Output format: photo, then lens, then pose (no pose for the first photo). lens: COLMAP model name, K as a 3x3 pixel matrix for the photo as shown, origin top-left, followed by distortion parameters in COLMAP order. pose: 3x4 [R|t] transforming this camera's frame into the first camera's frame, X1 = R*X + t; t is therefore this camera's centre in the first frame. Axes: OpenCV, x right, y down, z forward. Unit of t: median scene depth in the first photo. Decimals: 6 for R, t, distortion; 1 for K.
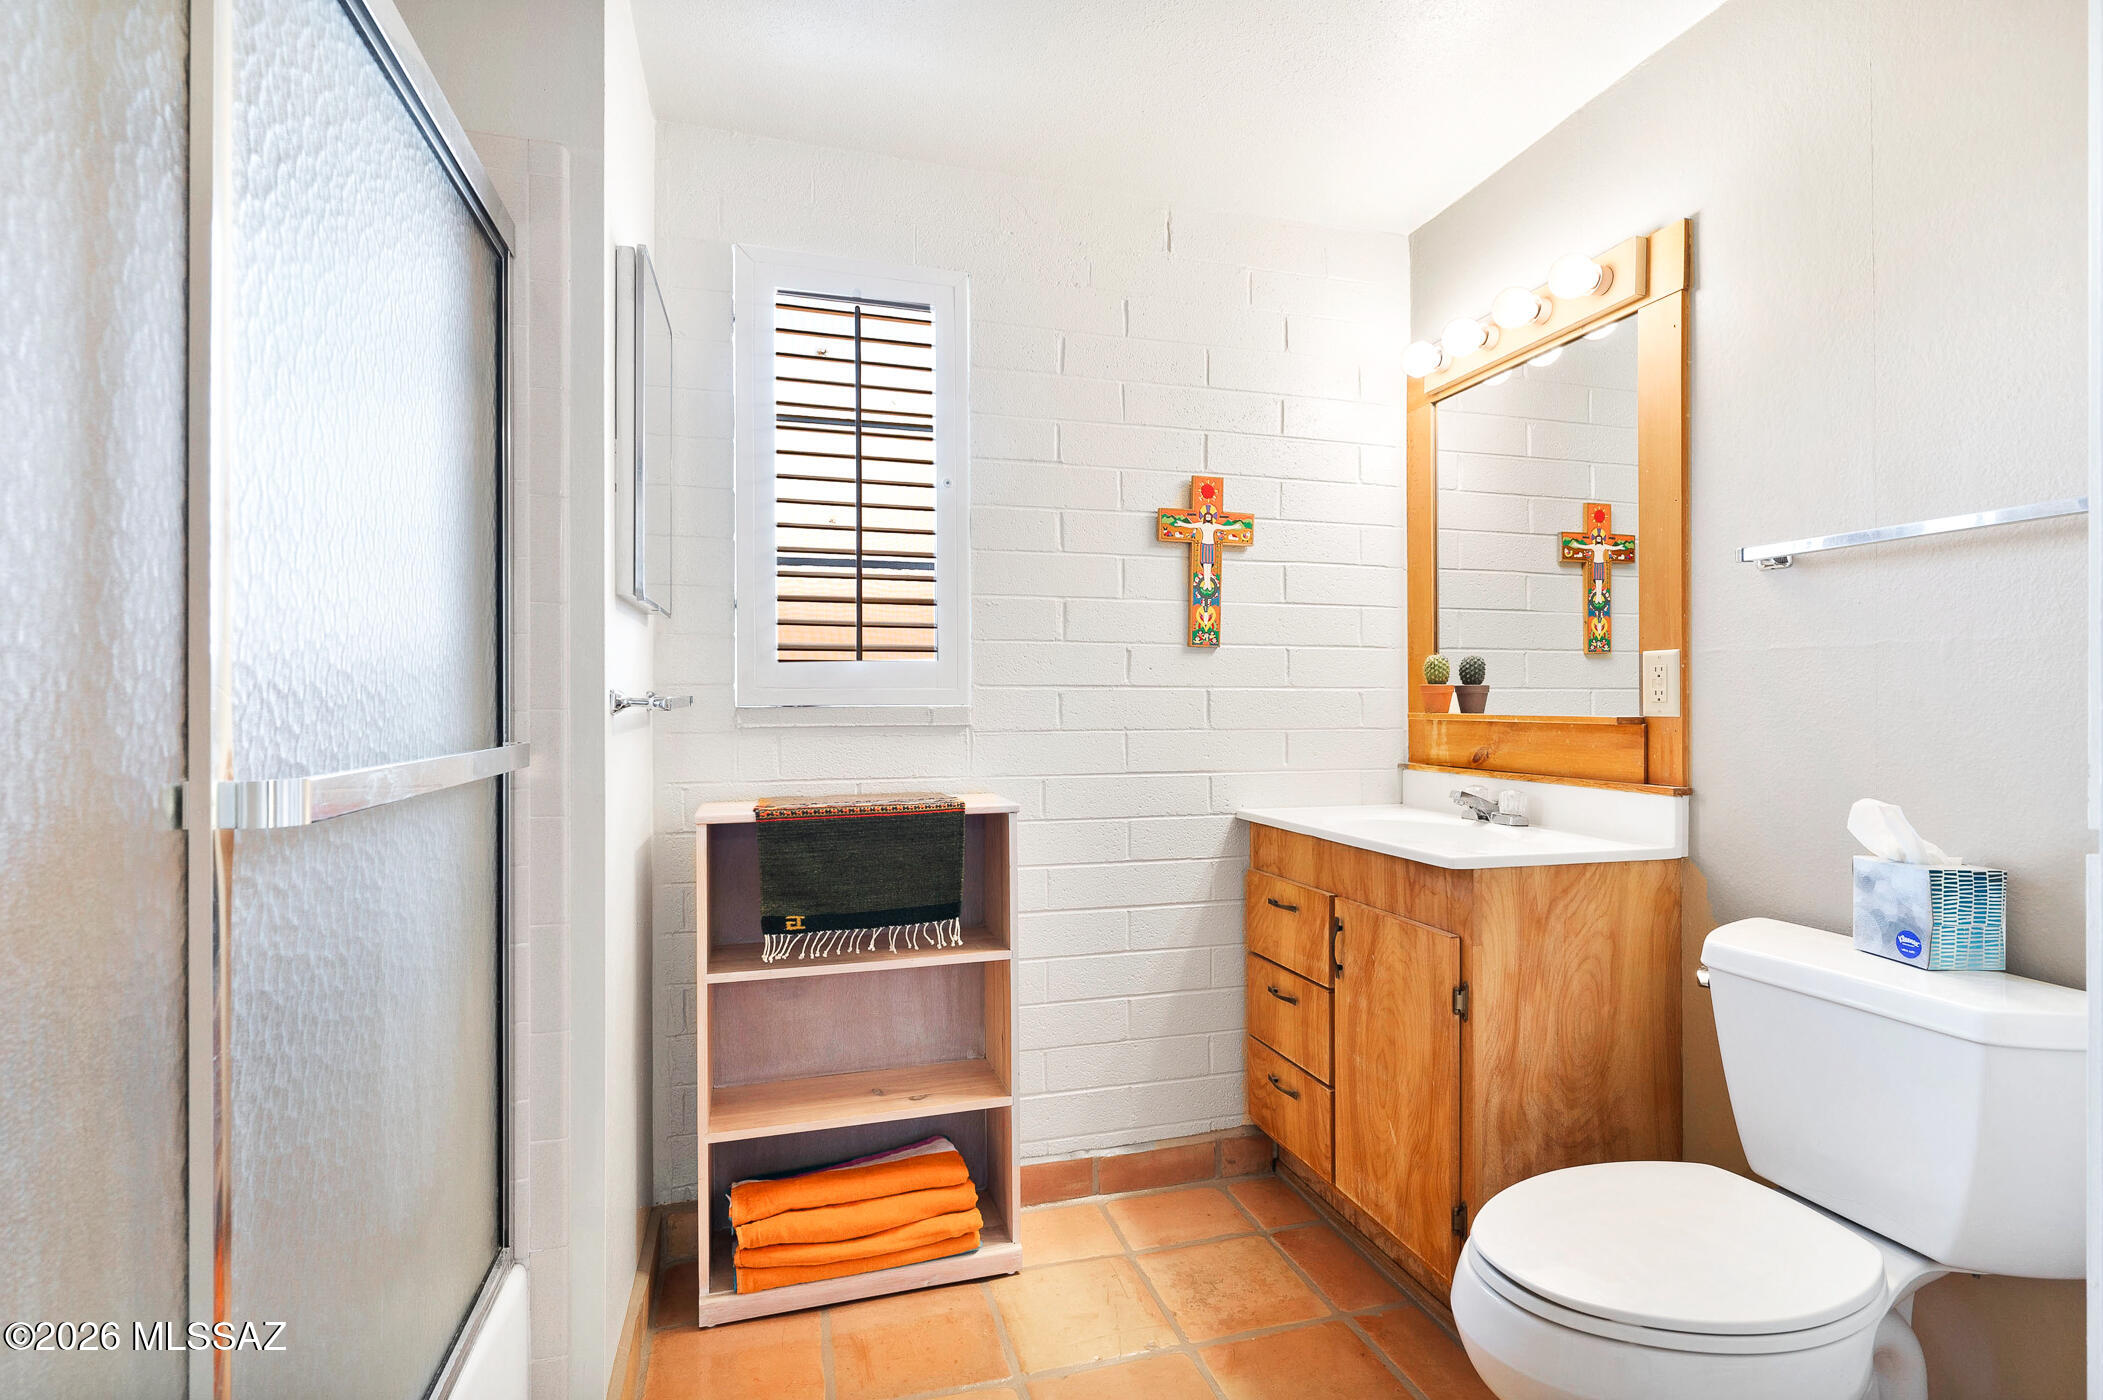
lens RADIAL K [[964.2, 0, 1055.3], [0, 964.2, 703.5], [0, 0, 1]] dist [0.004010, 0.000320]
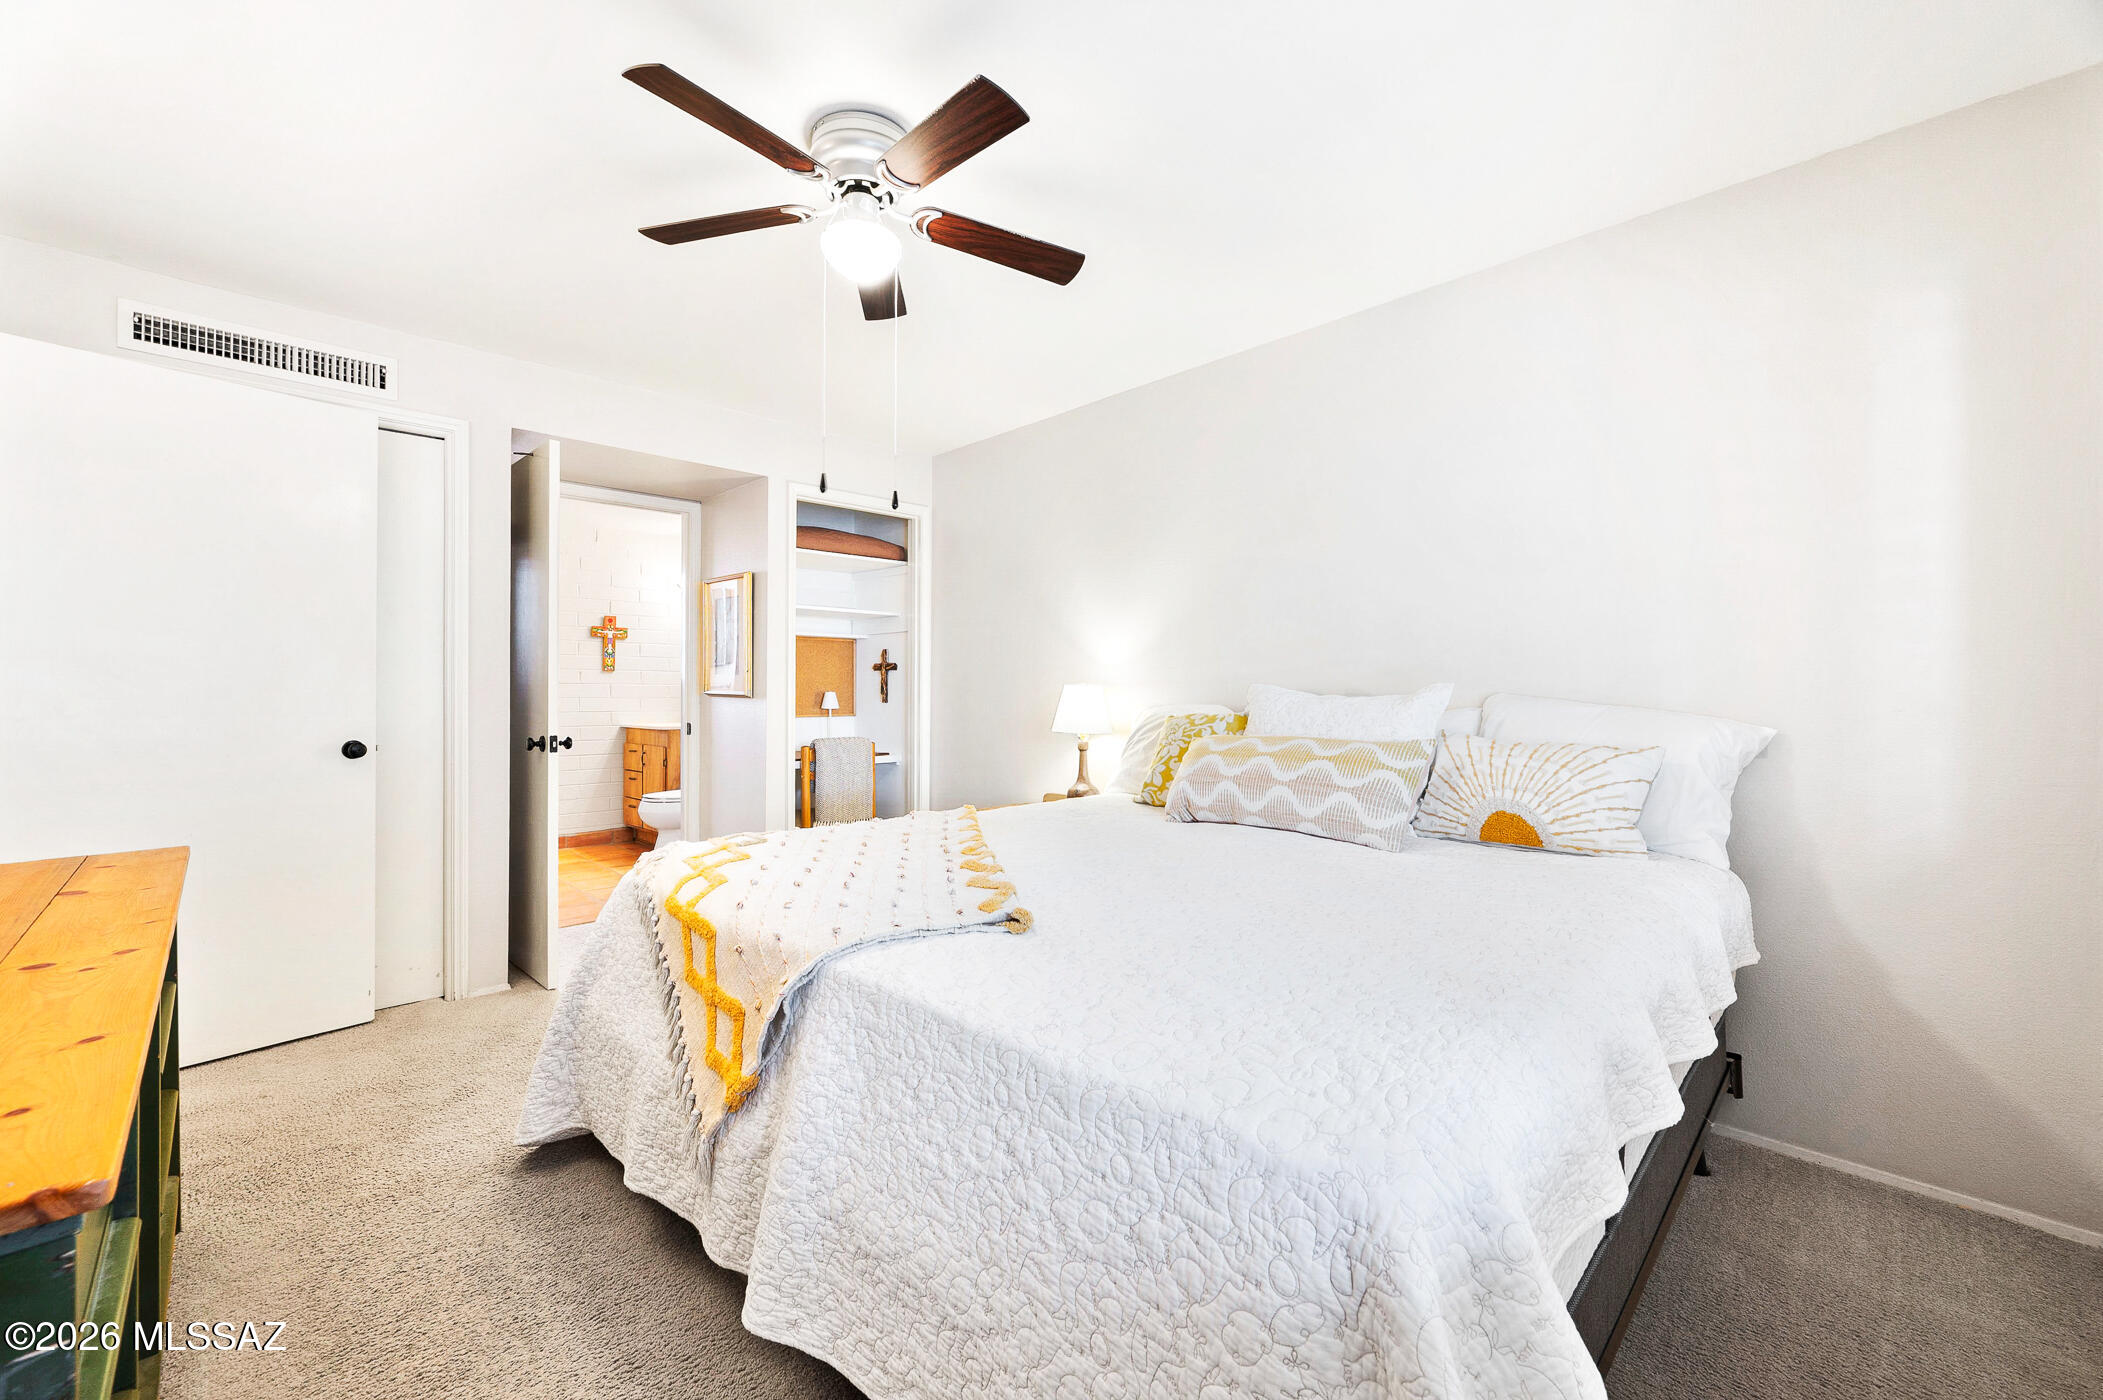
lens RADIAL K [[844.2, 0, 1041.1], [0, 844.2, 696.4], [0, 0, 1]] dist [-0.000210, -0.000419]
pose [[0.879358, 0.008499, 0.476085, 0.085925], [-0.007488, 0.999964, -0.004019, 0.023907], [-0.476102, -0.000031, 0.879390, -2.038461]]
